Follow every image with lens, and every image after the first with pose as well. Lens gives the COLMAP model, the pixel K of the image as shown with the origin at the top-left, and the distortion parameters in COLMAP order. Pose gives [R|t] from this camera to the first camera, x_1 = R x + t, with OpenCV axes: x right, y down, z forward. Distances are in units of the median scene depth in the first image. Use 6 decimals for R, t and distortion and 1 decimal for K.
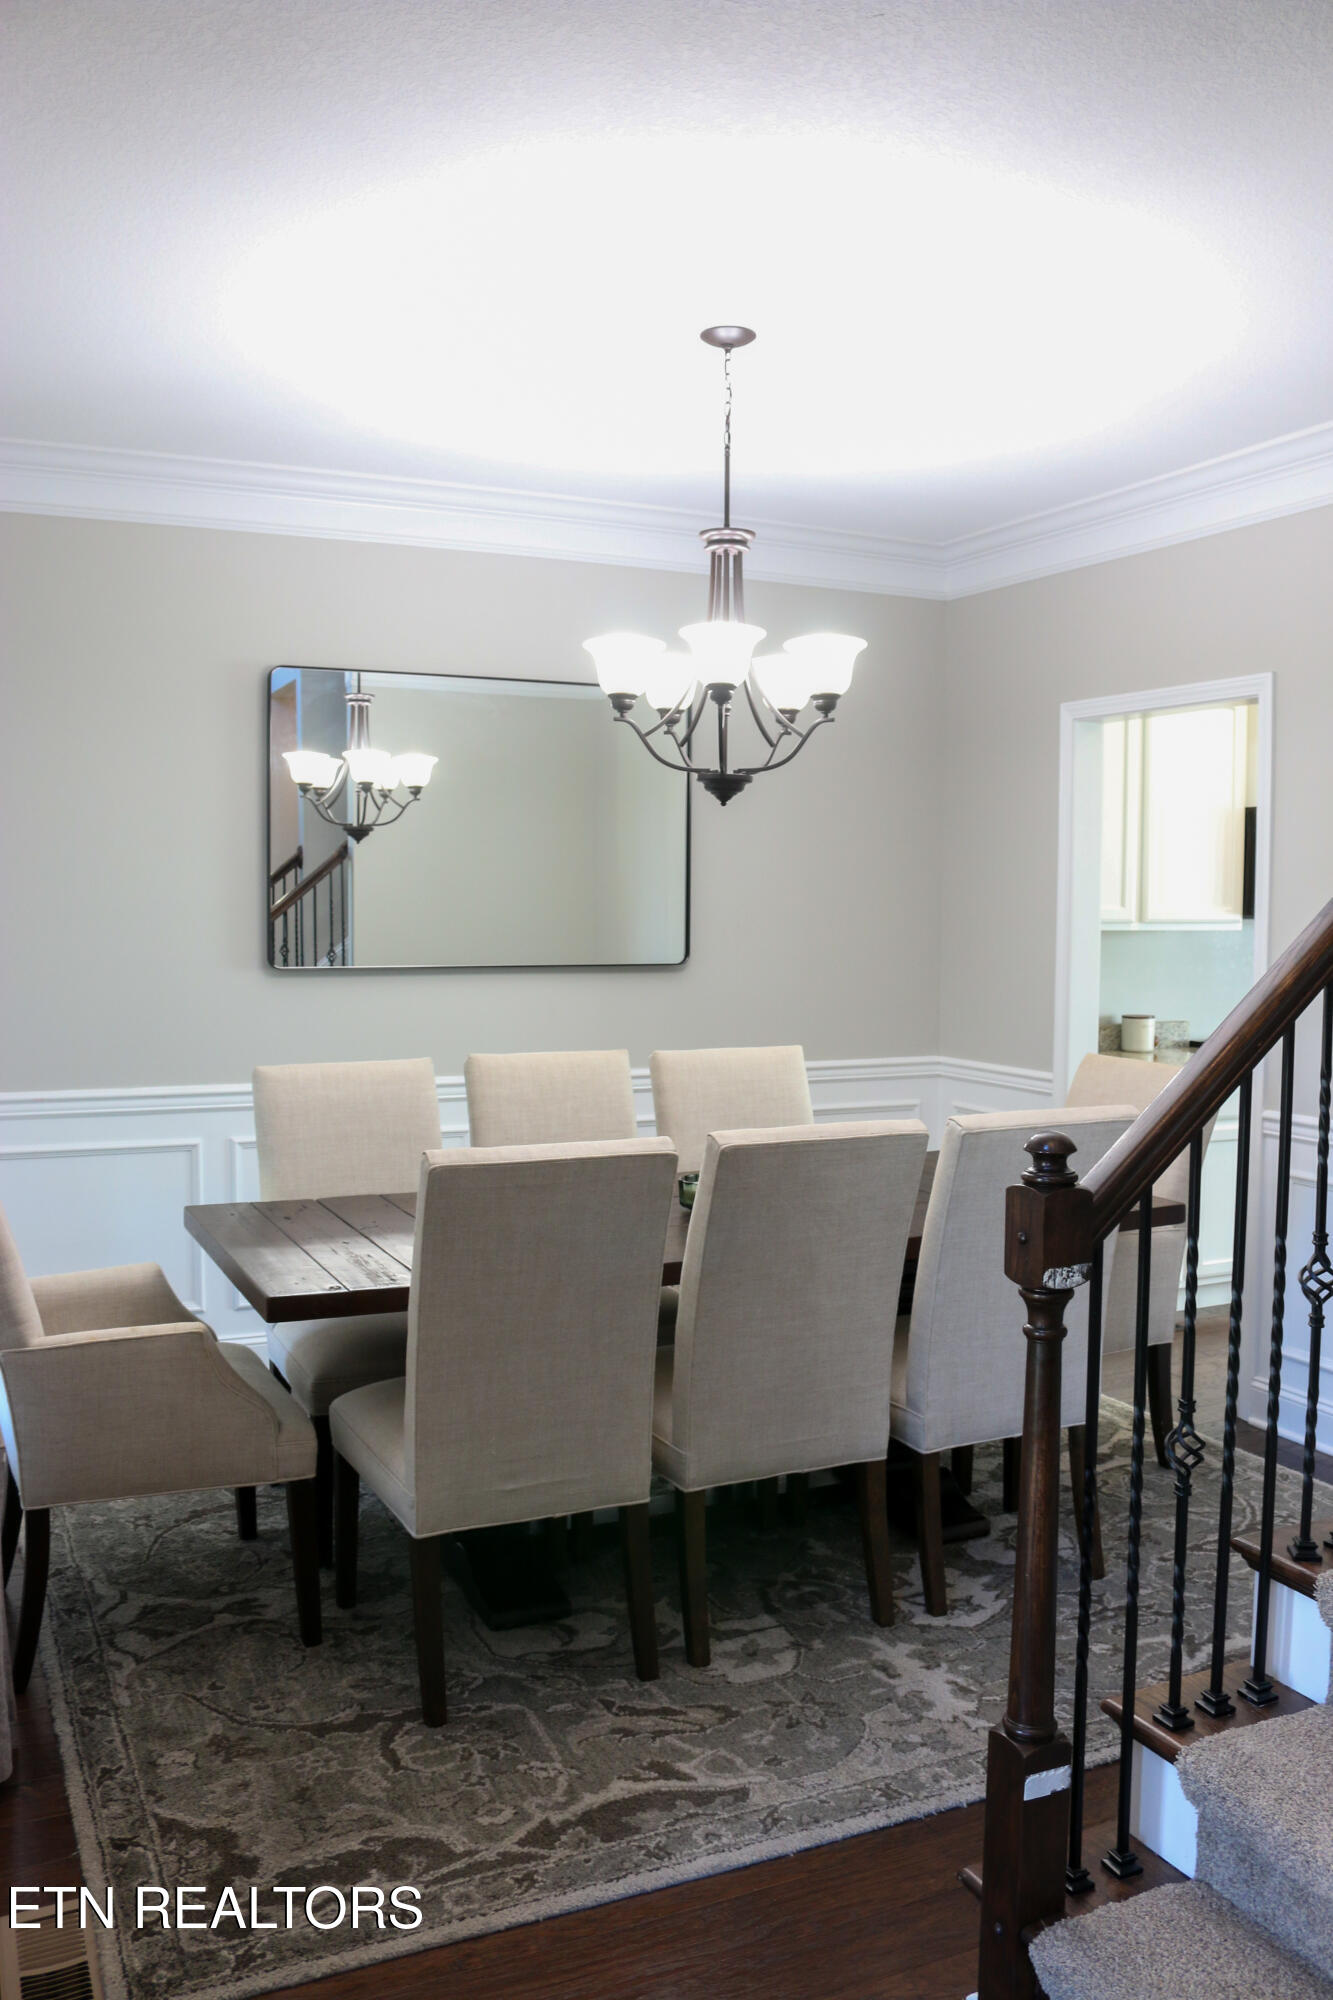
lens RADIAL K [[1633.1, 0, 670.3], [0, 1633.1, 998.3], [0, 0, 1]] dist [-0.158178, 0.129367]
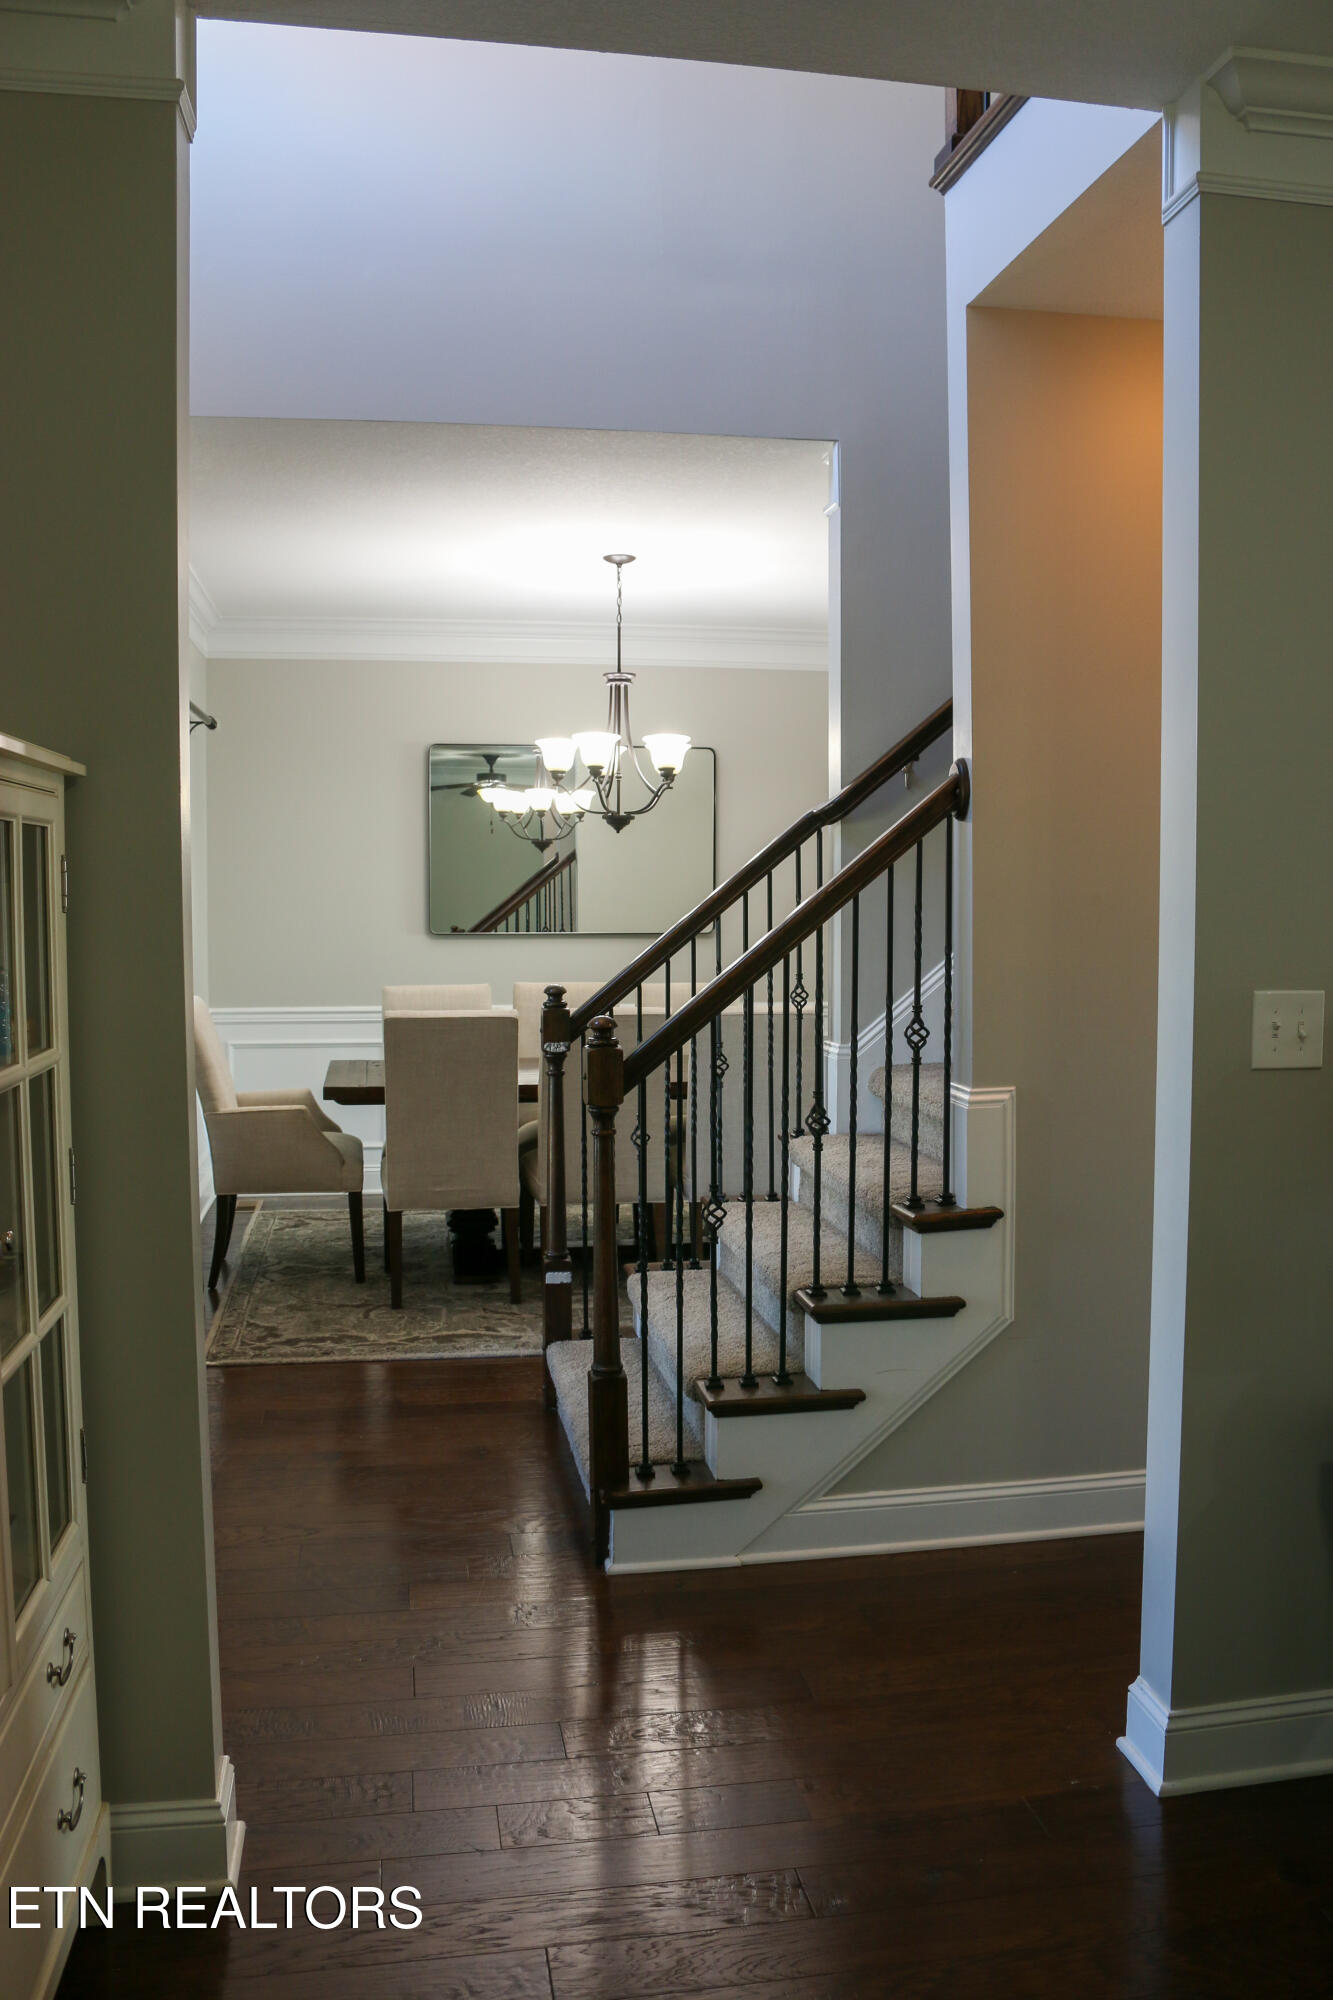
lens RADIAL K [[1633.1, 0, 669.5], [0, 1633.1, 1003.2], [0, 0, 1]] dist [-0.158178, 0.129367]
pose [[0.962094, 0.011681, -0.272469, 0.769824], [-0.010532, 0.999928, 0.005679, 0.071091], [0.272516, -0.002594, 0.962148, -0.891446]]
